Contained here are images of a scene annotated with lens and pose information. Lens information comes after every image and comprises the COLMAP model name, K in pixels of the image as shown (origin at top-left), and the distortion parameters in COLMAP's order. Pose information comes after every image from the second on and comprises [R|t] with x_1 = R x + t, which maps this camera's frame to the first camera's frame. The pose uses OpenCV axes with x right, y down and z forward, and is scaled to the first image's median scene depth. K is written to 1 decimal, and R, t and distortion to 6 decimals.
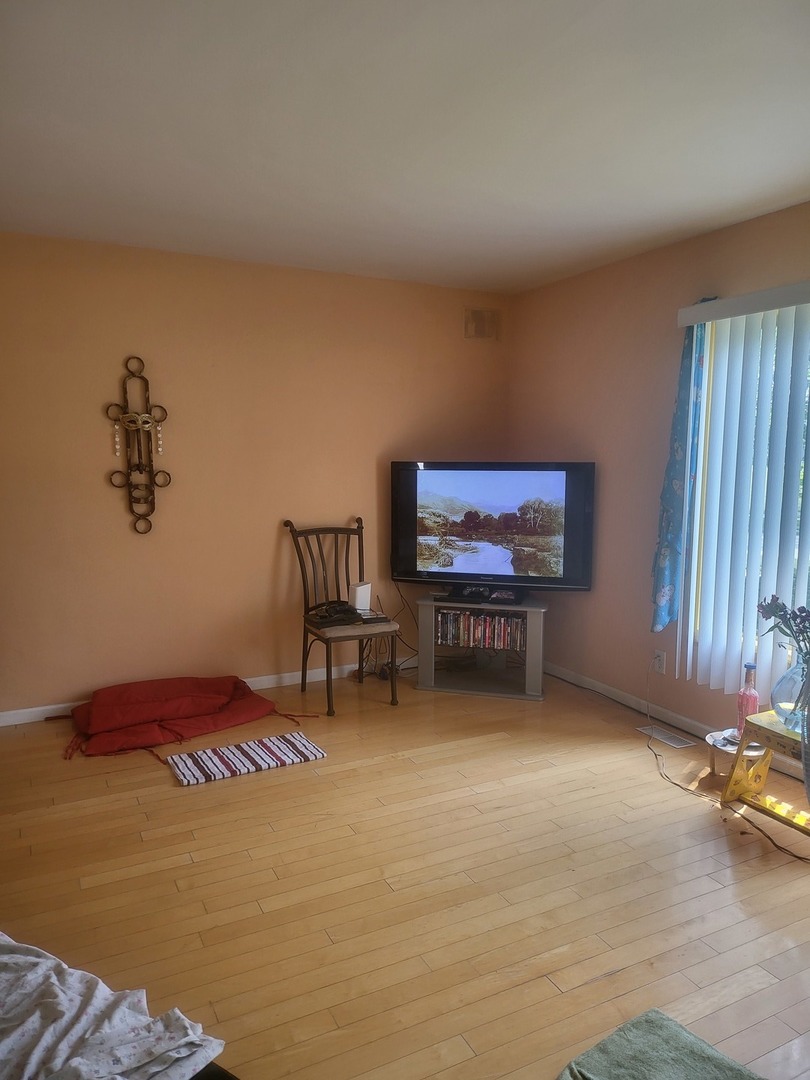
lens RADIAL K [[753.5, 0, 405.0], [0, 753.5, 540.0], [0, 0, 1]] dist [0.002594, -0.001074]
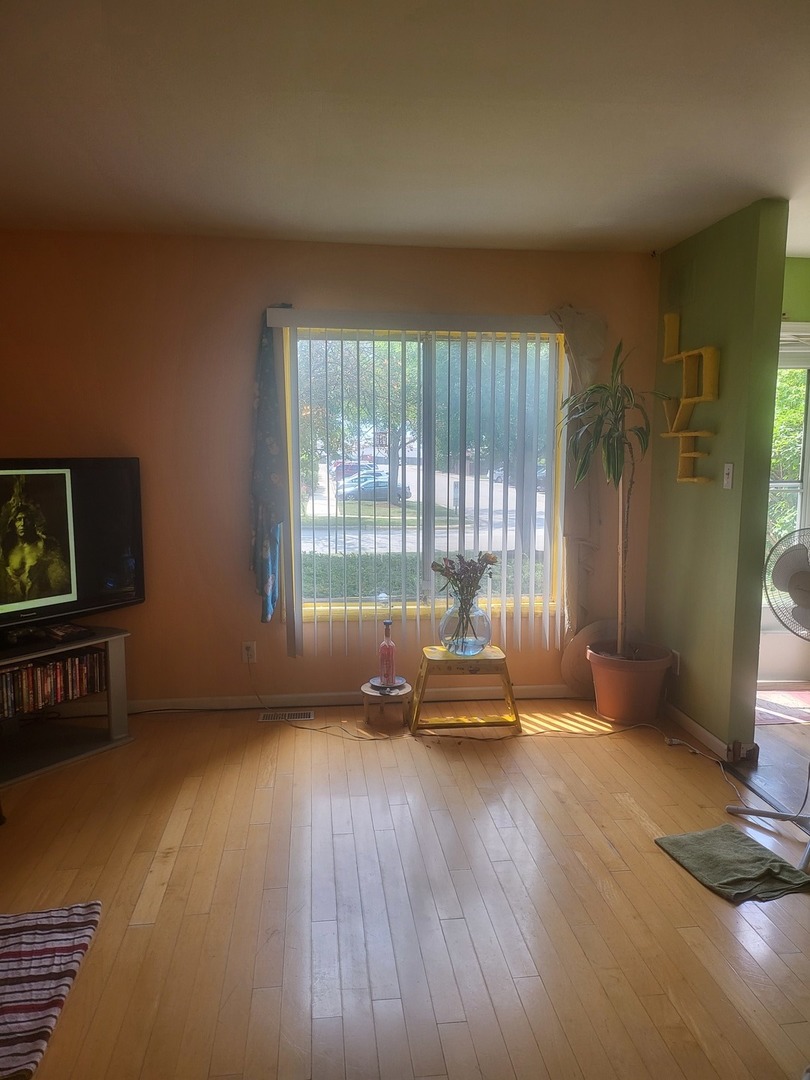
lens RADIAL K [[753.5, 0, 405.0], [0, 753.5, 540.0], [0, 0, 1]] dist [0.002594, -0.001074]
pose [[0.342196, -0.118609, 0.932113, -0.475672], [0.112010, 0.990077, 0.084864, -0.047690], [-0.932929, 0.075365, 0.352086, 0.393359]]
